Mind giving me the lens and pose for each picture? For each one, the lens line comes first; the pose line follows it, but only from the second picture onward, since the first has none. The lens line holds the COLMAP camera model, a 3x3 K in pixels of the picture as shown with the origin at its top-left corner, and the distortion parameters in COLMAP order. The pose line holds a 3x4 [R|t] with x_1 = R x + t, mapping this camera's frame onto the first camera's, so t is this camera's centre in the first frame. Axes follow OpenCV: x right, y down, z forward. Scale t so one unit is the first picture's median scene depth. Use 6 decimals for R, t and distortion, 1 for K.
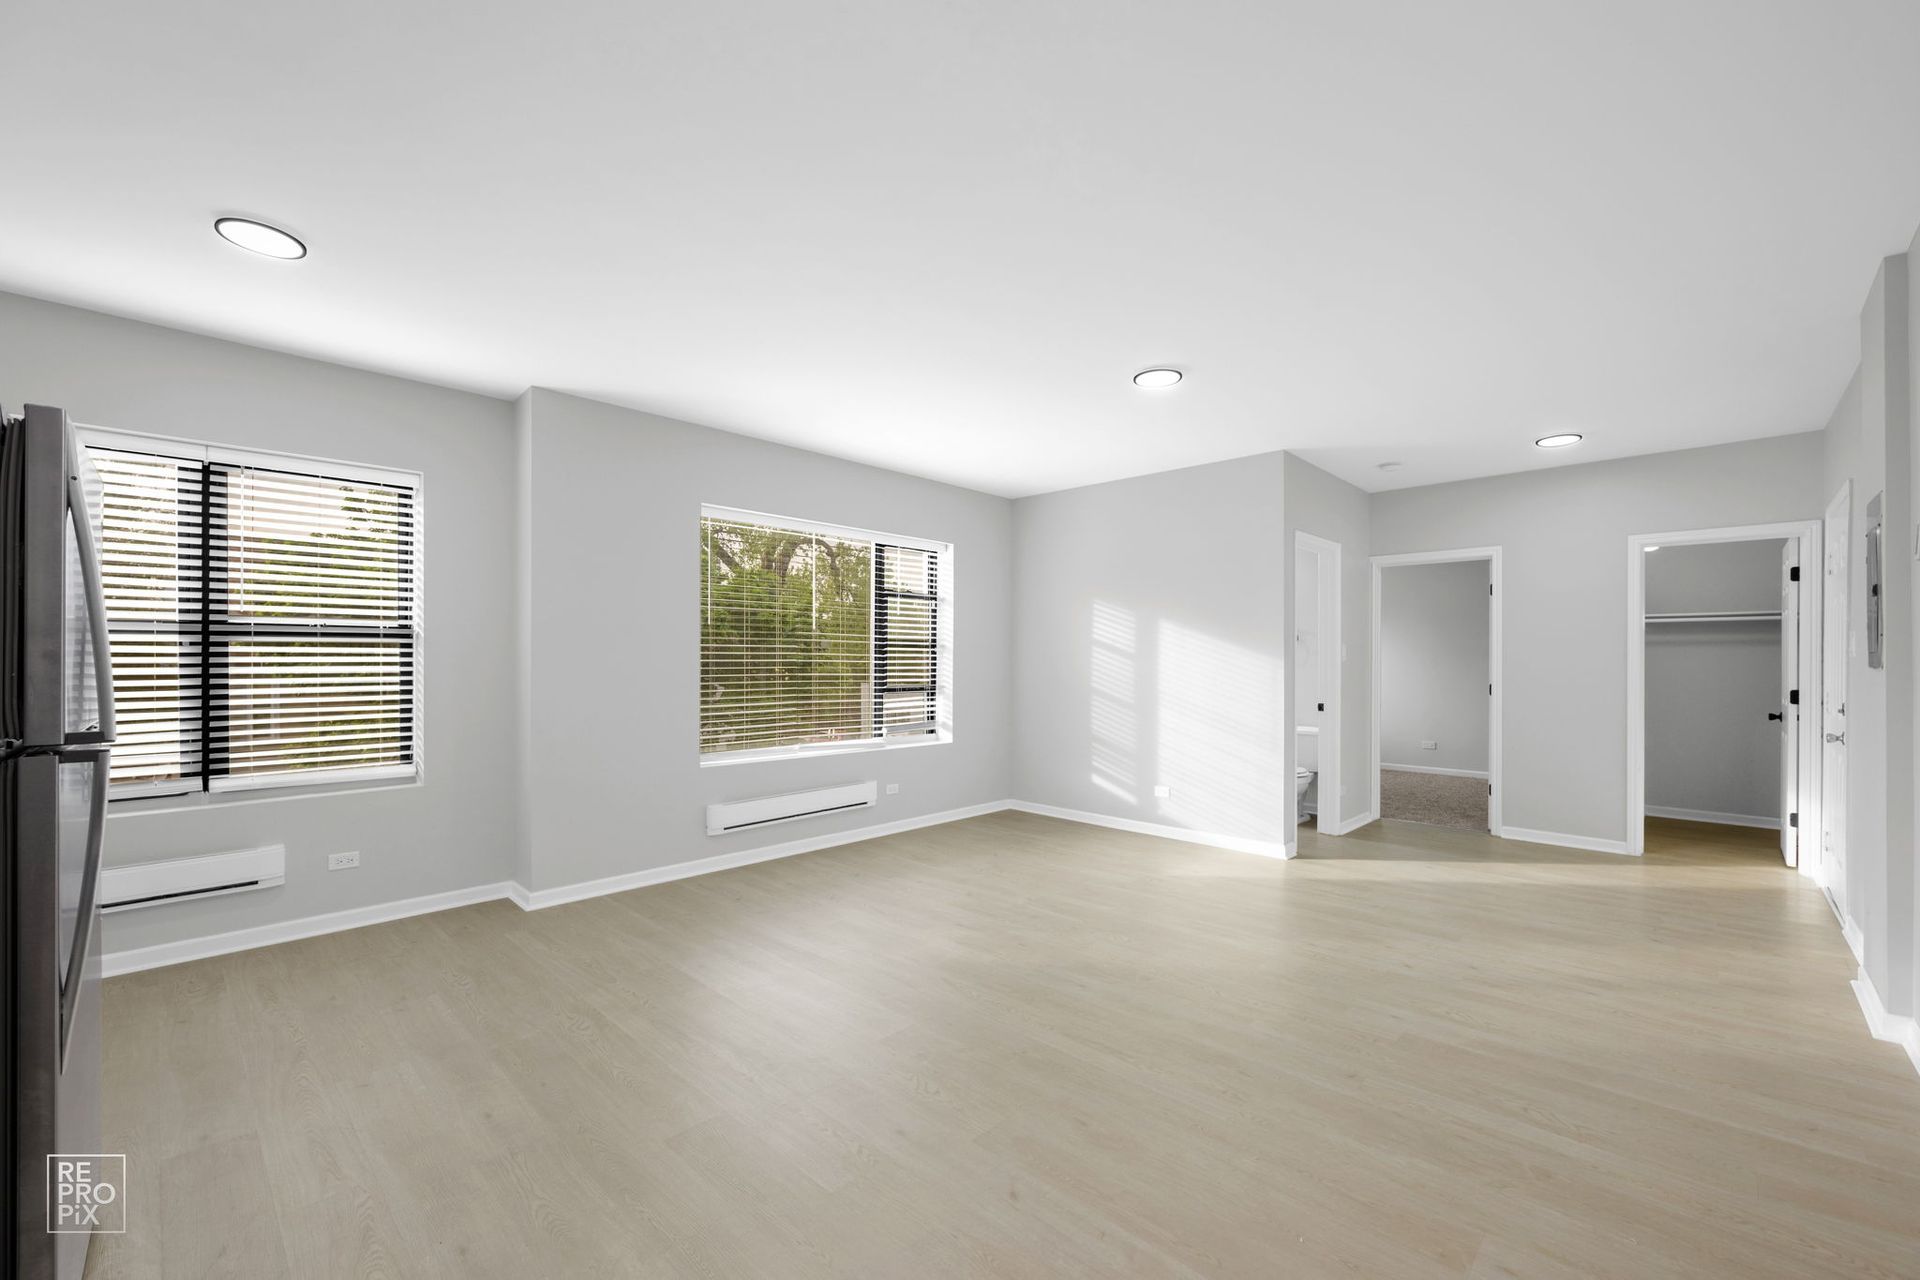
lens RADIAL K [[783.1, 0, 962.0], [0, 783.1, 648.5], [0, 0, 1]] dist [-0.002103, -0.000686]
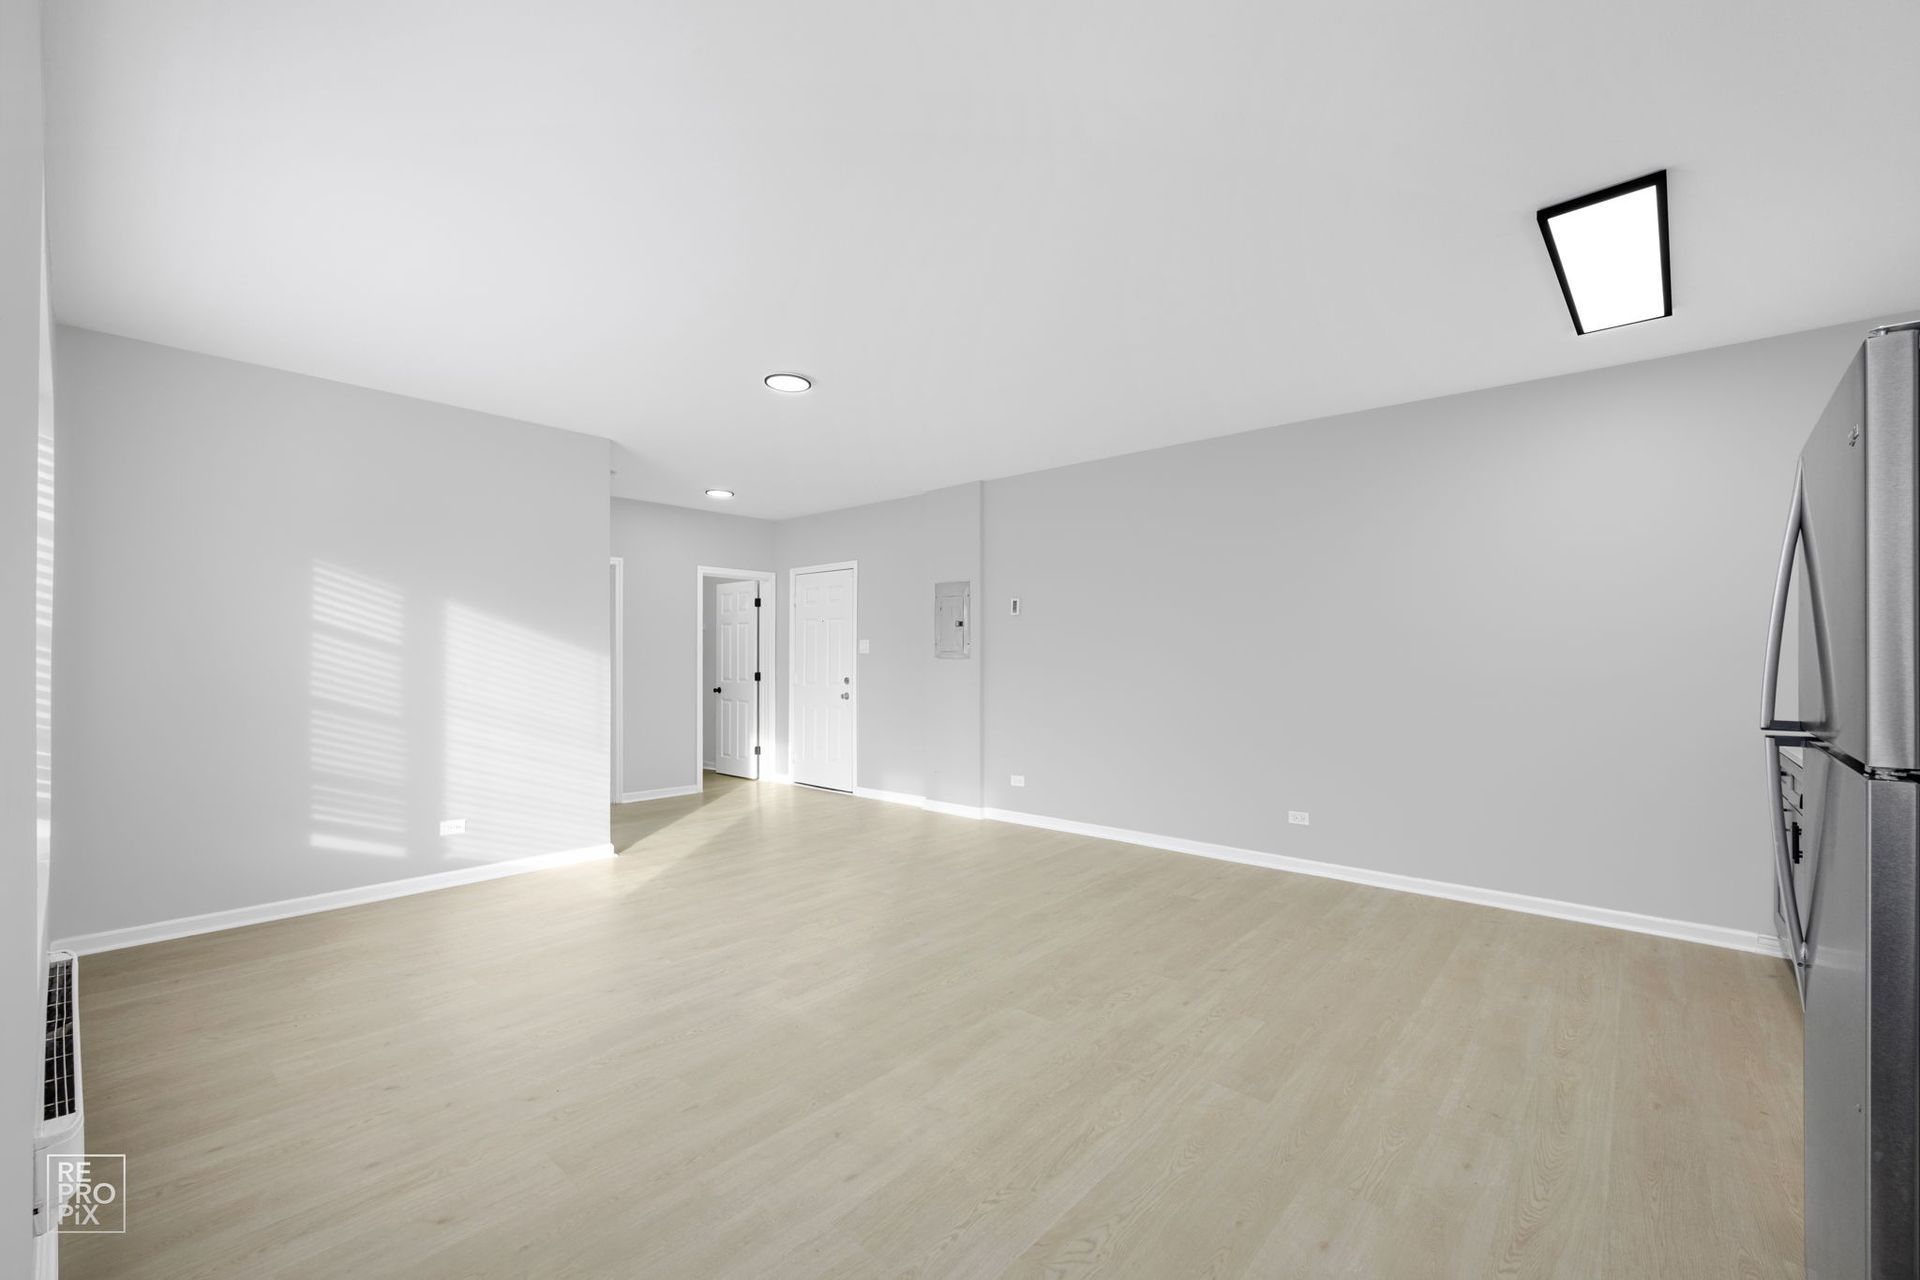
lens RADIAL K [[783.1, 0, 961.7], [0, 783.1, 650.5], [0, 0, 1]] dist [-0.002103, -0.000686]
pose [[-0.045726, 0.003033, 0.998949, -0.649733], [-0.016723, 0.999853, -0.003801, 0.006644], [-0.998814, -0.016879, -0.045669, 0.666974]]
